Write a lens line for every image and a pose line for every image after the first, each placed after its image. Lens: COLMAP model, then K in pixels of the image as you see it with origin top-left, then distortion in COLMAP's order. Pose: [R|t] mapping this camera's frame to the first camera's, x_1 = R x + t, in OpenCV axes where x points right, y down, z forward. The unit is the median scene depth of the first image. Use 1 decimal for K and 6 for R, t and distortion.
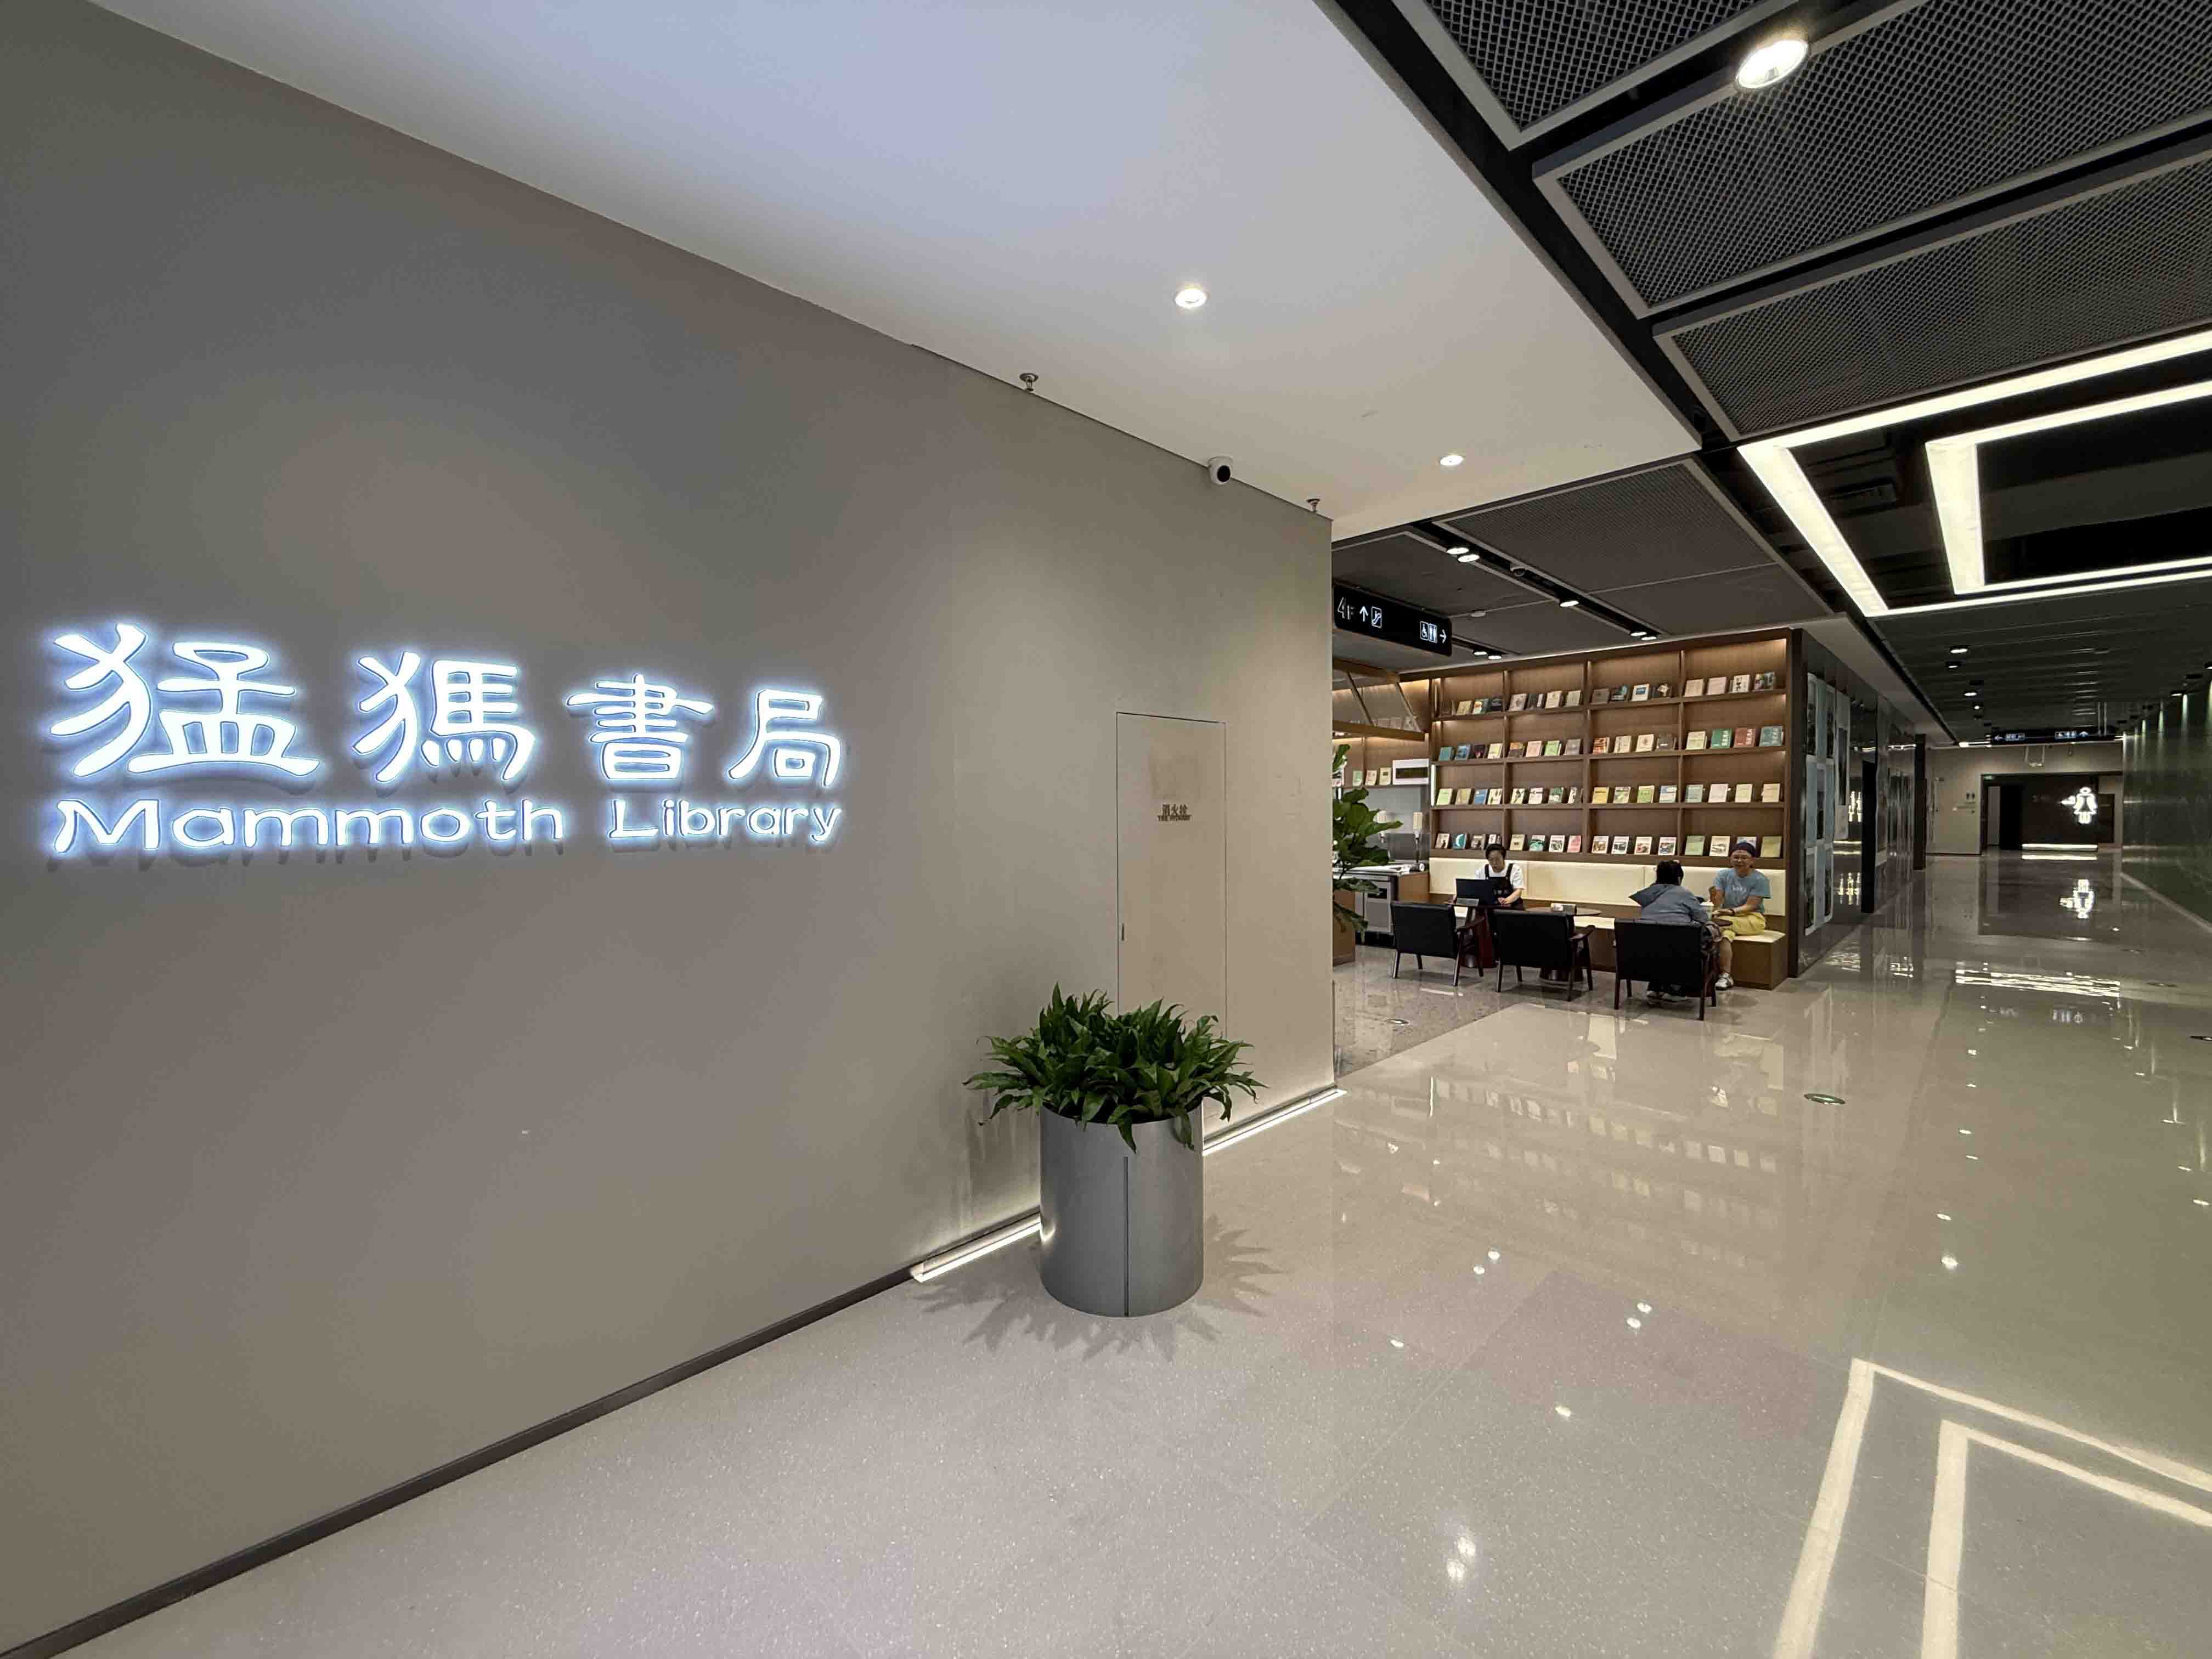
lens RADIAL K [[883.9, 0, 1100.0], [0, 883.9, 827.8], [0, 0, 1]] dist [0.002362, -0.000119]
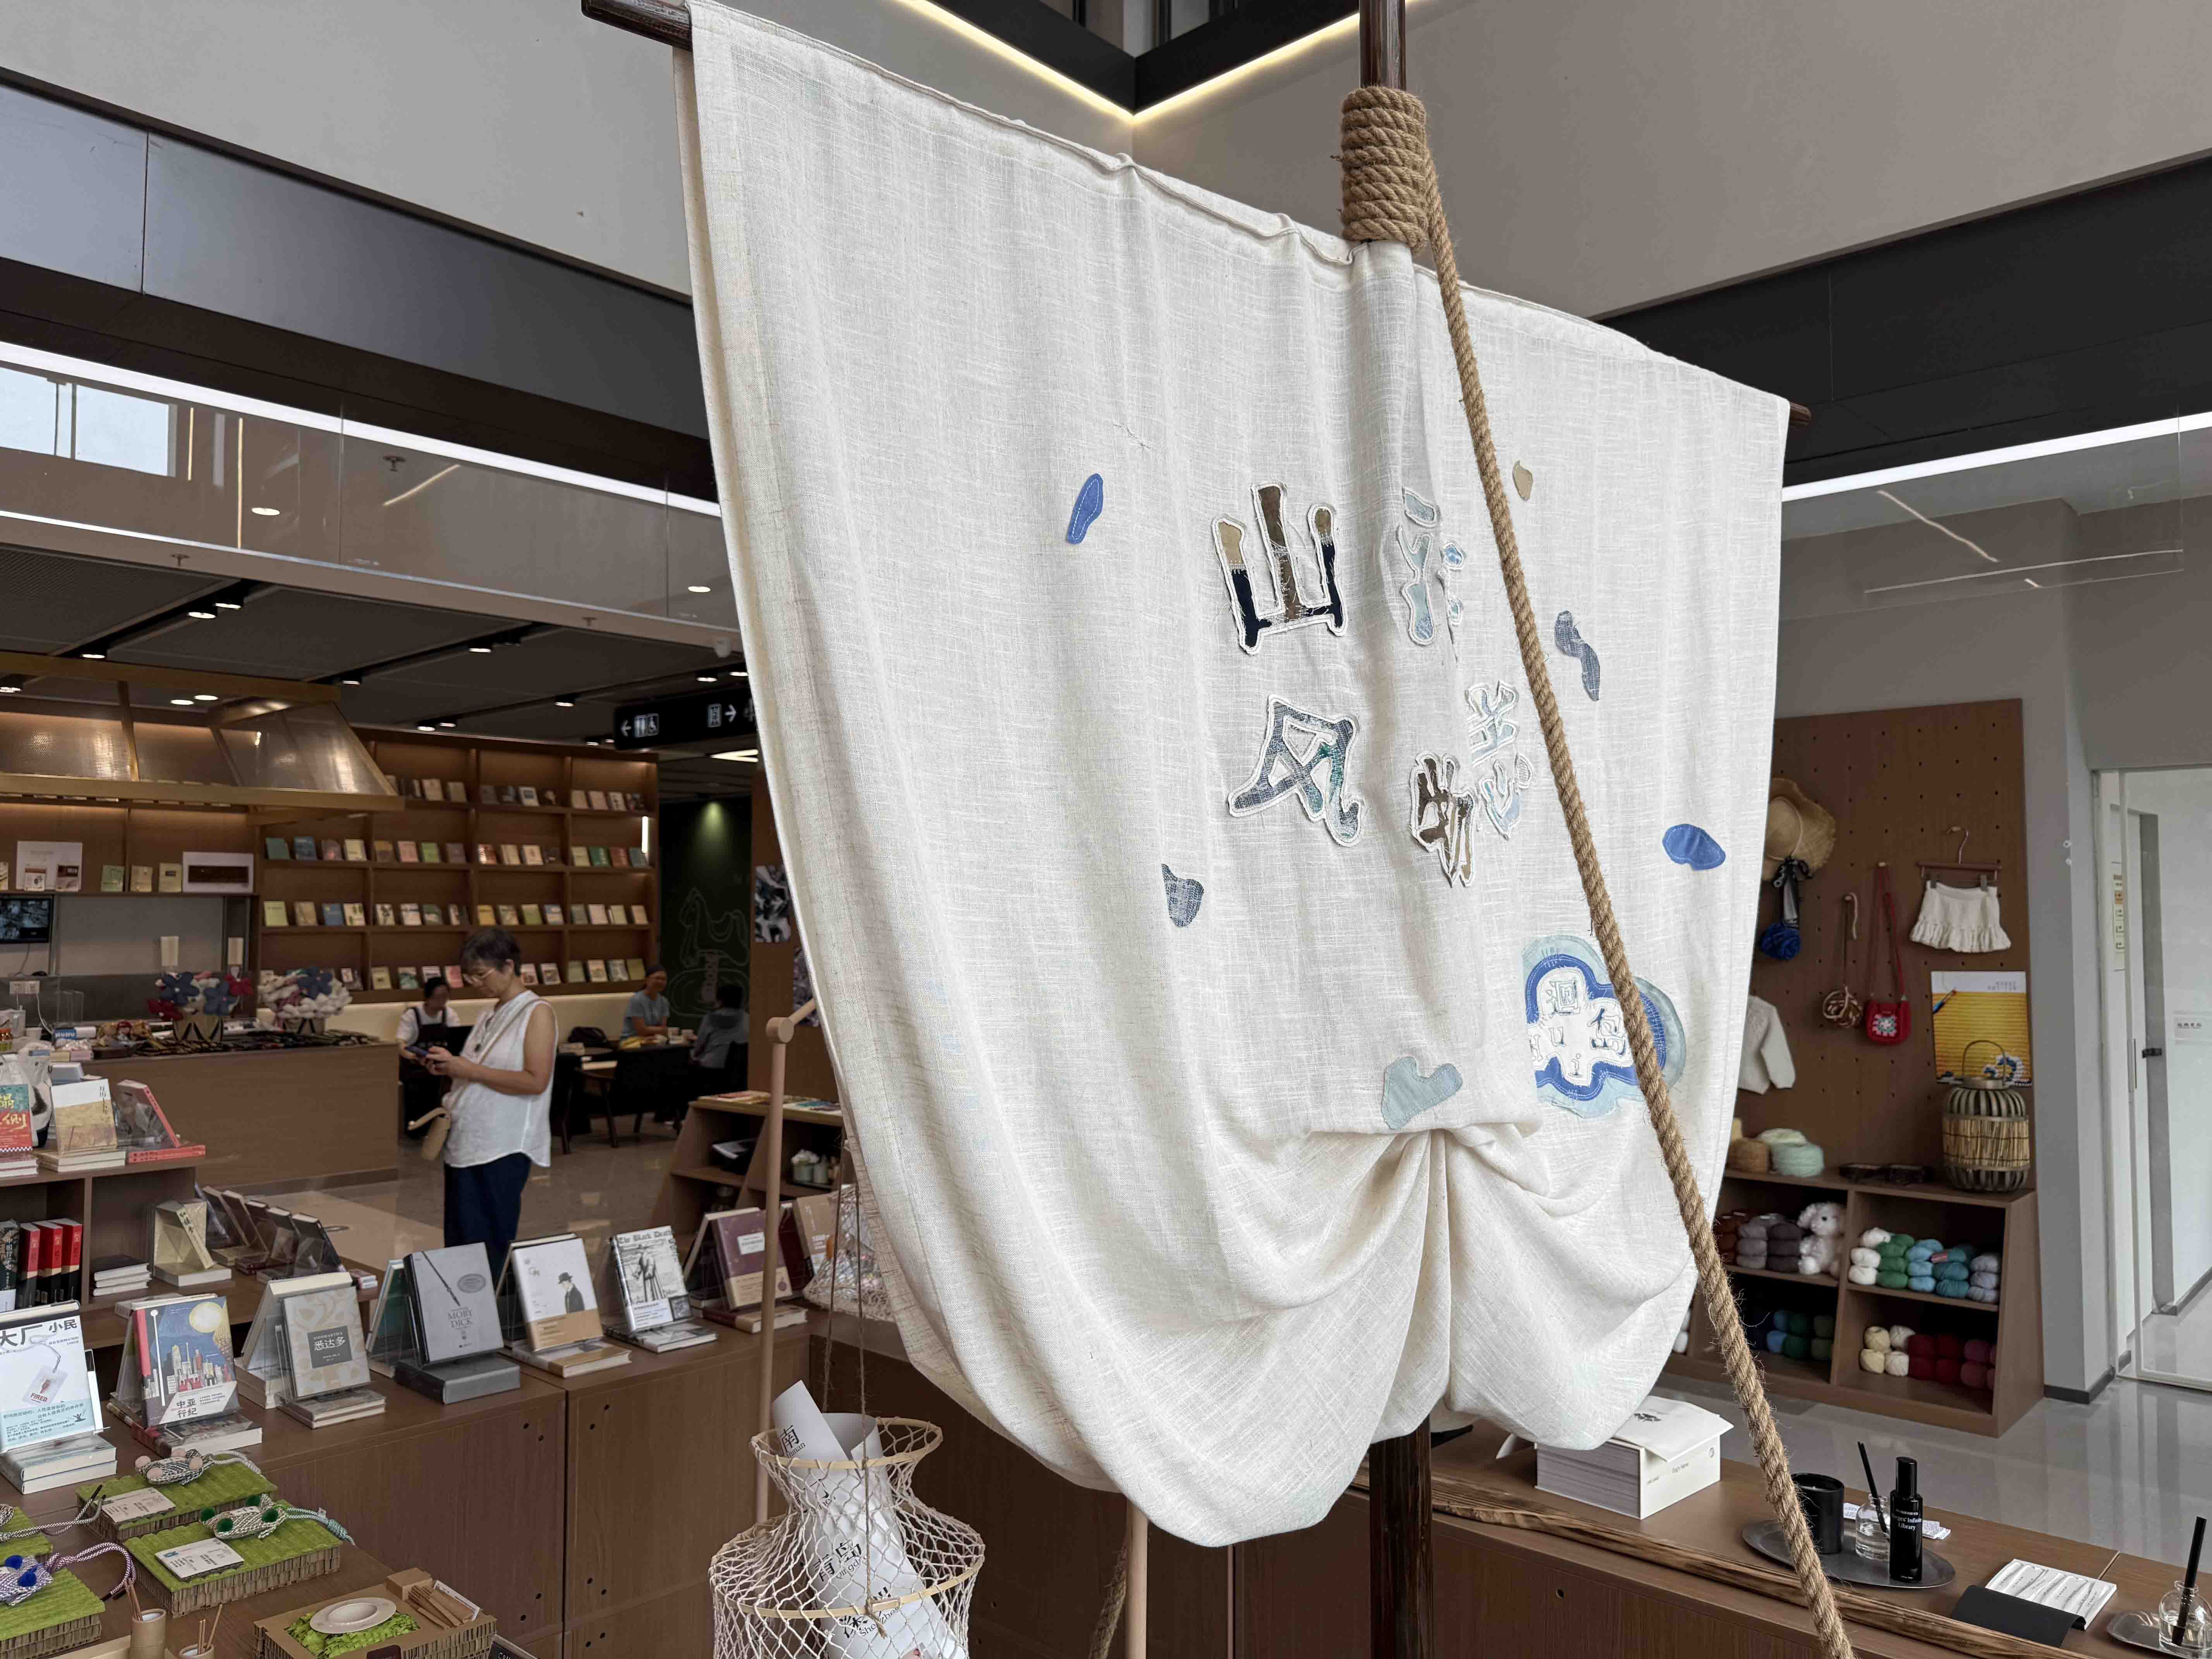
lens RADIAL K [[1574.1, 0, 1106.0], [0, 1574.1, 829.5], [0, 0, 1]] dist [-0.004936, -0.002984]
pose [[-0.046077, 0.057423, 0.997286, -0.926982], [0.018186, 0.998229, -0.056637, -0.022955], [-0.998772, 0.015527, -0.047039, 0.504109]]
